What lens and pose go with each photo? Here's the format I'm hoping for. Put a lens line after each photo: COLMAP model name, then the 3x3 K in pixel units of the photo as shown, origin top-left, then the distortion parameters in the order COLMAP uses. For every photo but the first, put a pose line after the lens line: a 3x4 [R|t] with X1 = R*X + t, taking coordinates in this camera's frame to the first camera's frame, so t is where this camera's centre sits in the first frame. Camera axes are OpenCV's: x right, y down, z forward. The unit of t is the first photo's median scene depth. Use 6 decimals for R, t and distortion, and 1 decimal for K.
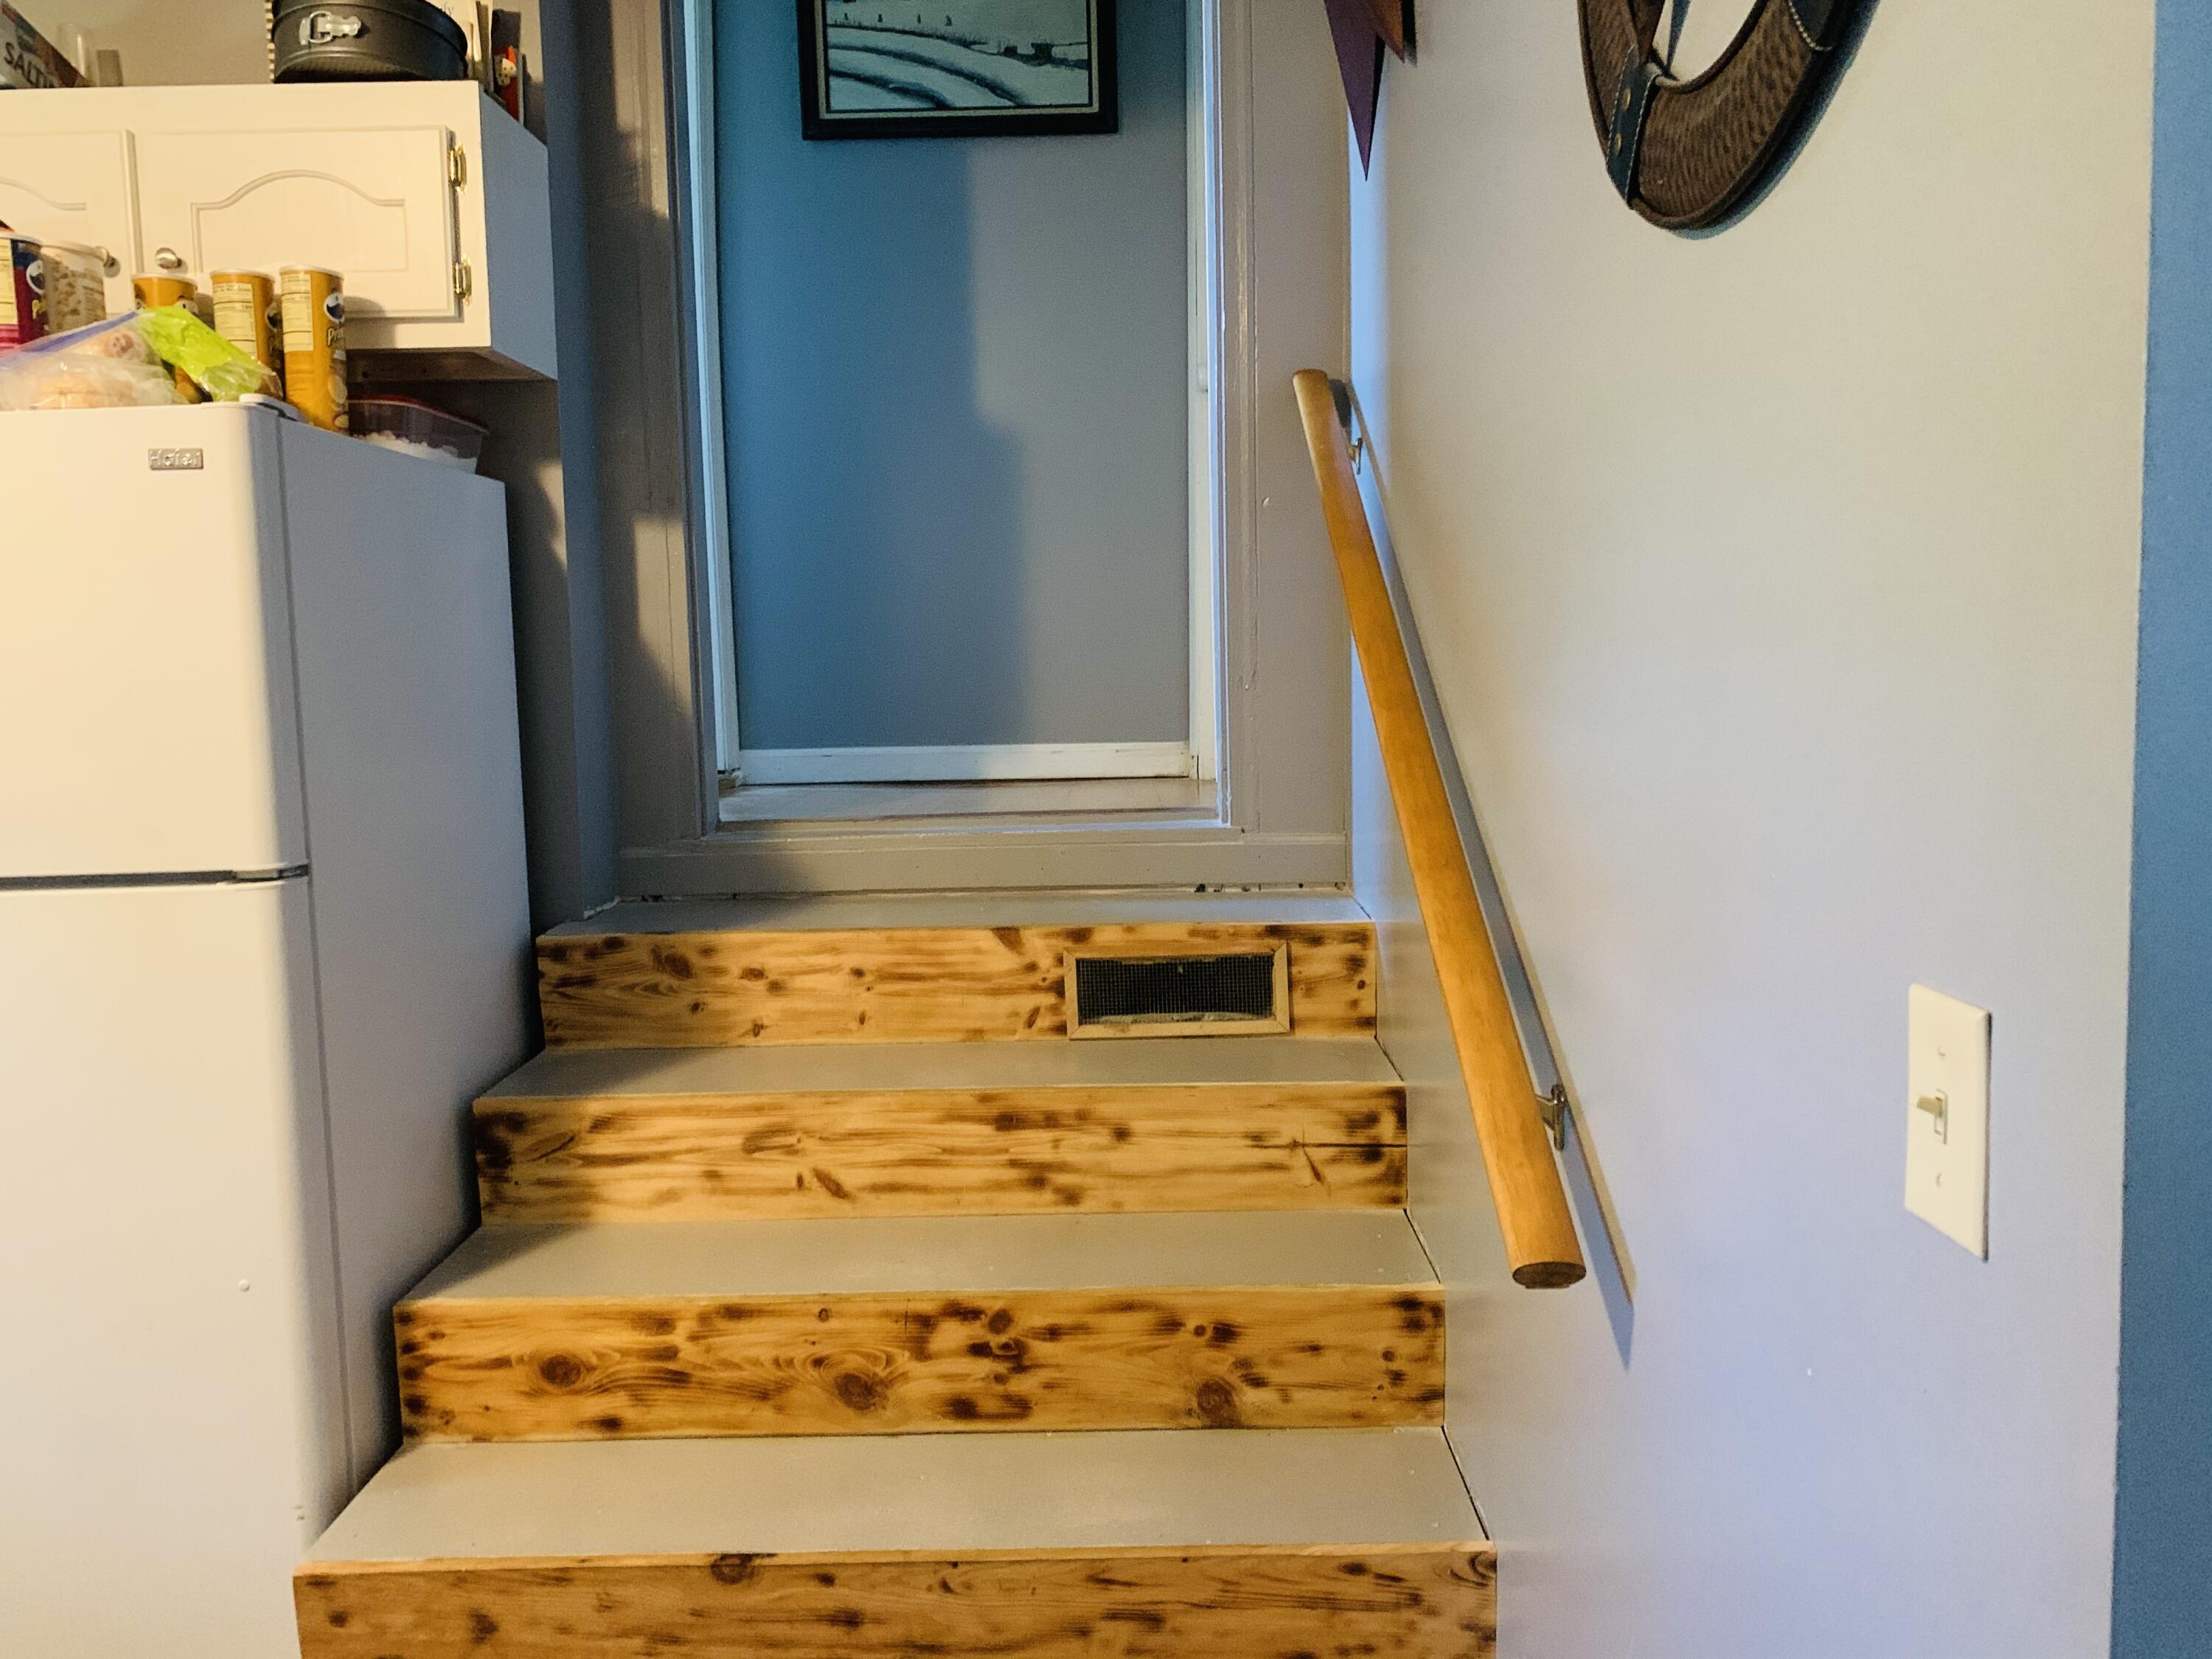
lens RADIAL K [[1695.0, 0, 1107.6], [0, 1695.0, 796.6], [0, 0, 1]] dist [0.039856, -0.037464]
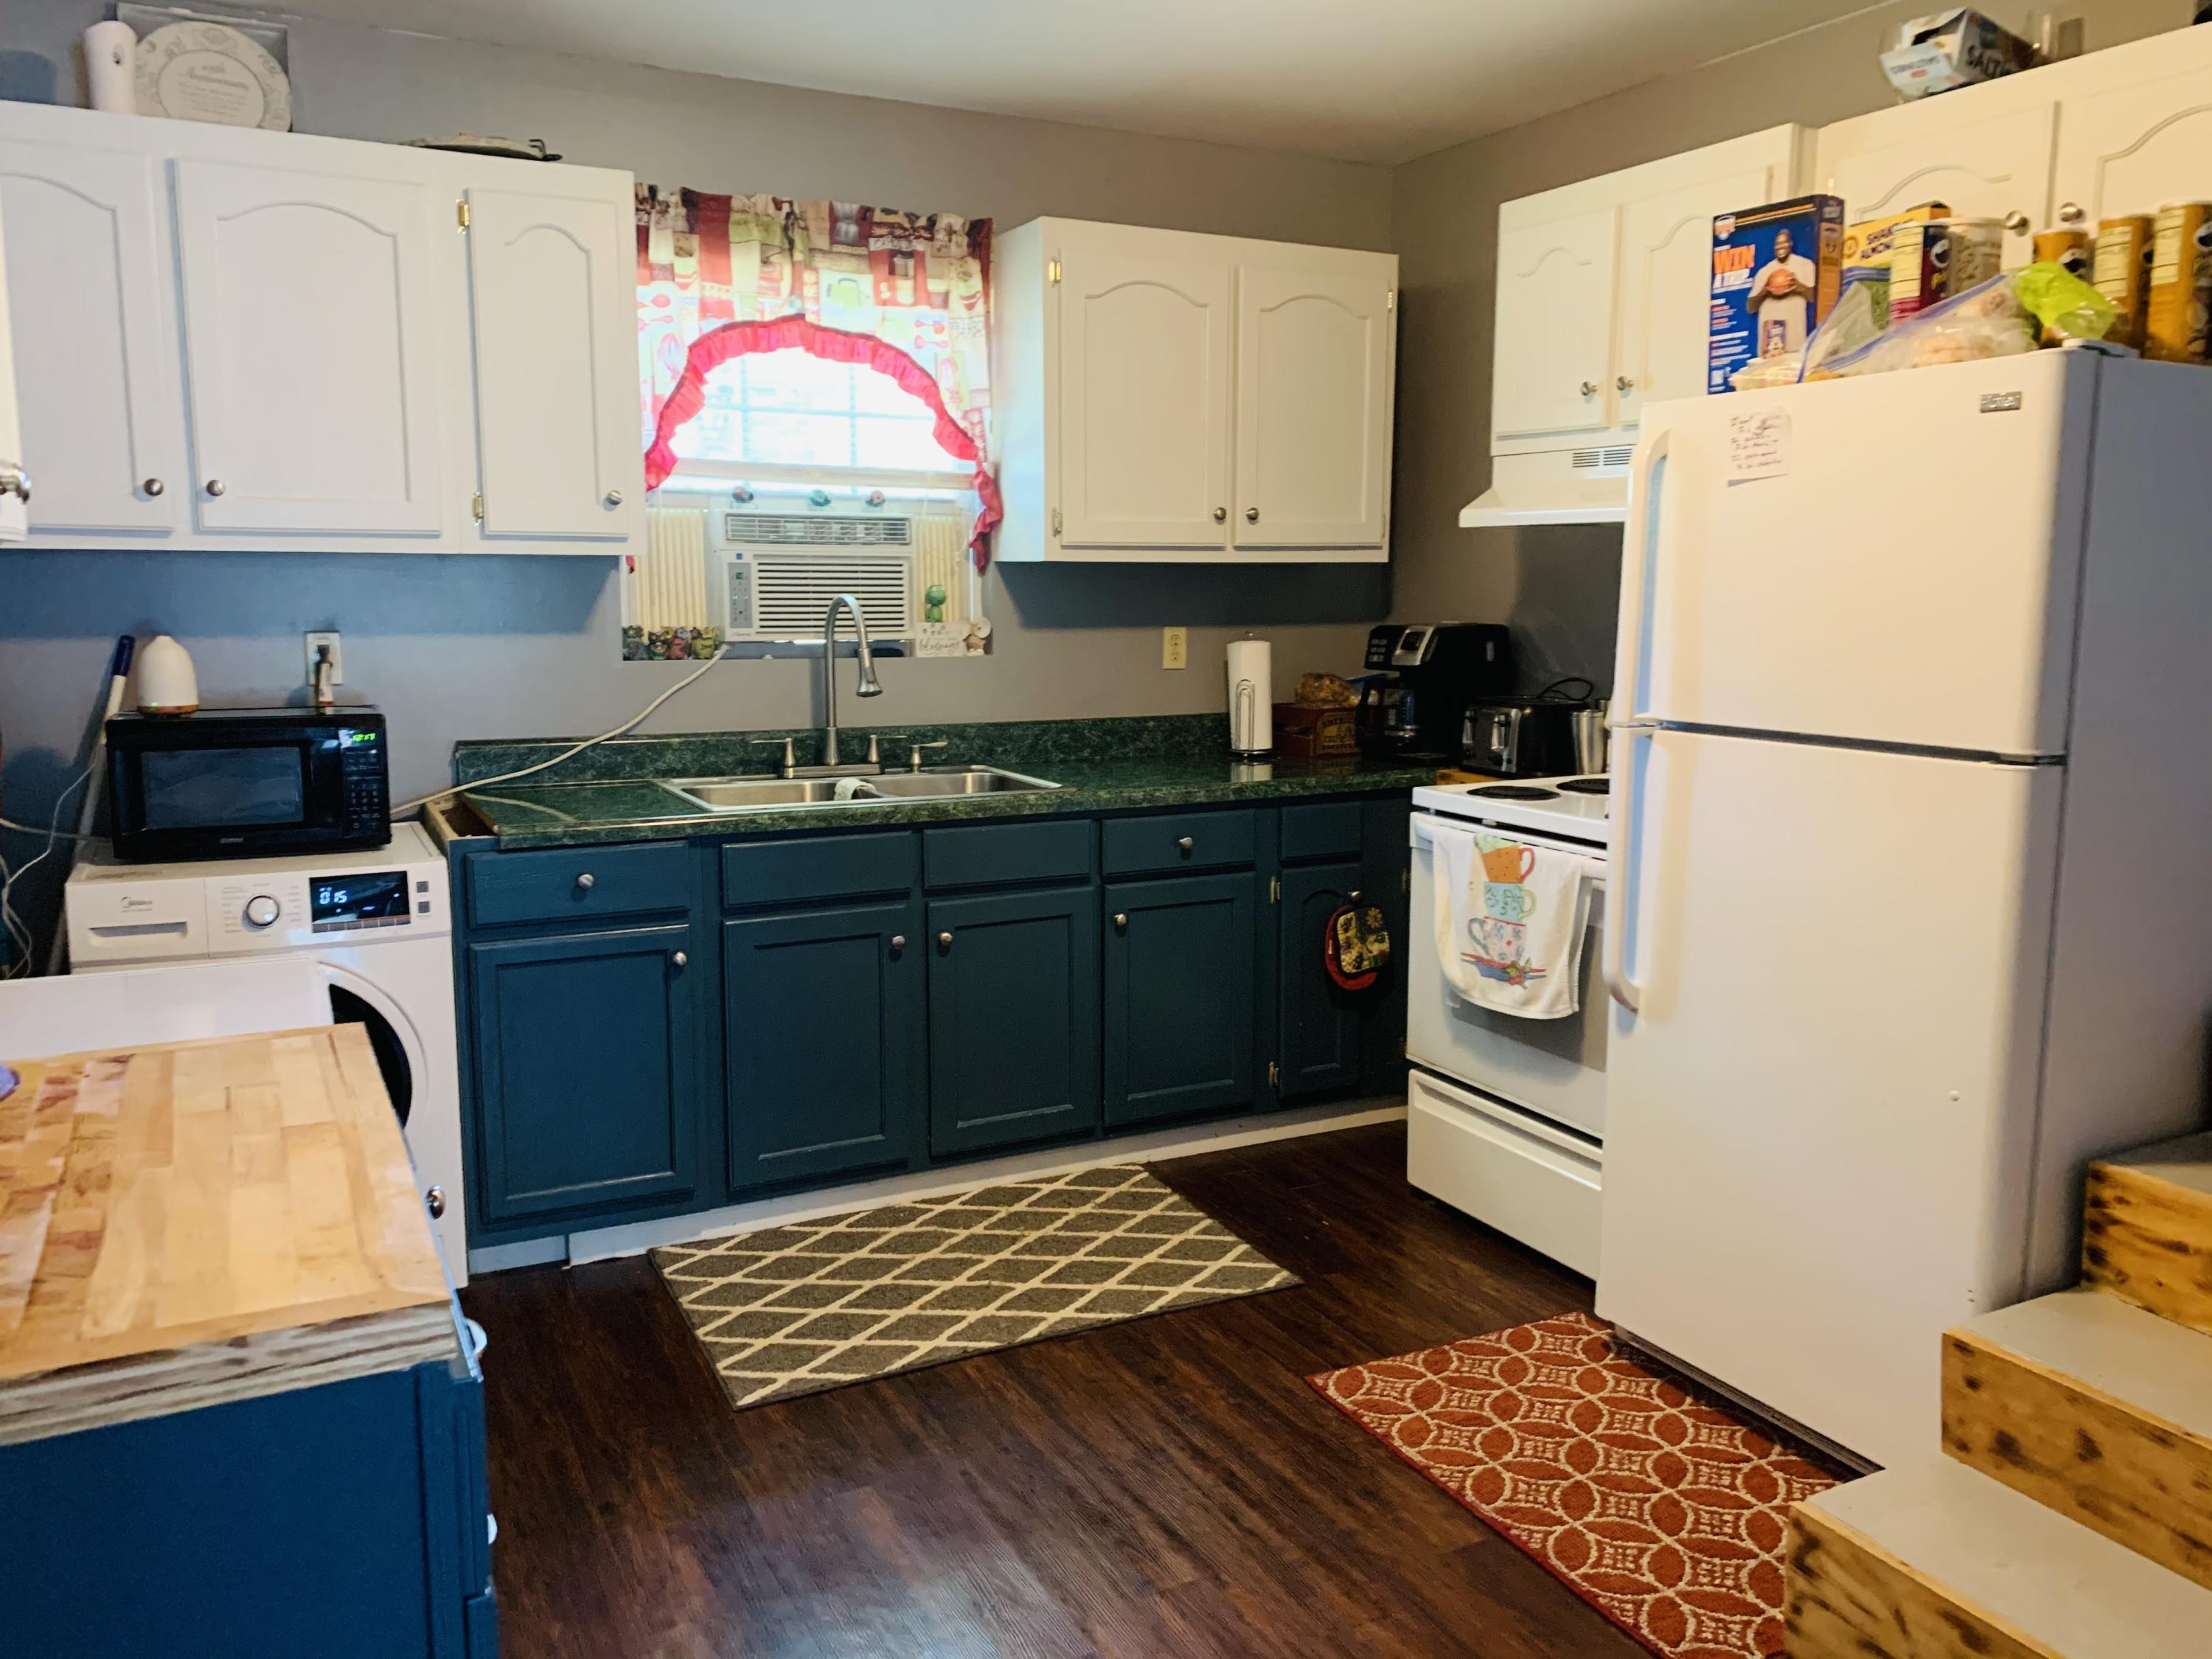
lens RADIAL K [[1733.5, 0, 1106.0], [0, 1733.5, 829.5], [0, 0, 1]] dist [0.009157, -0.004939]
pose [[0.459754, 0.155231, -0.874374, 0.241980], [-0.089171, 0.987697, 0.128462, -0.003261], [0.883558, 0.018908, 0.467940, -0.096784]]
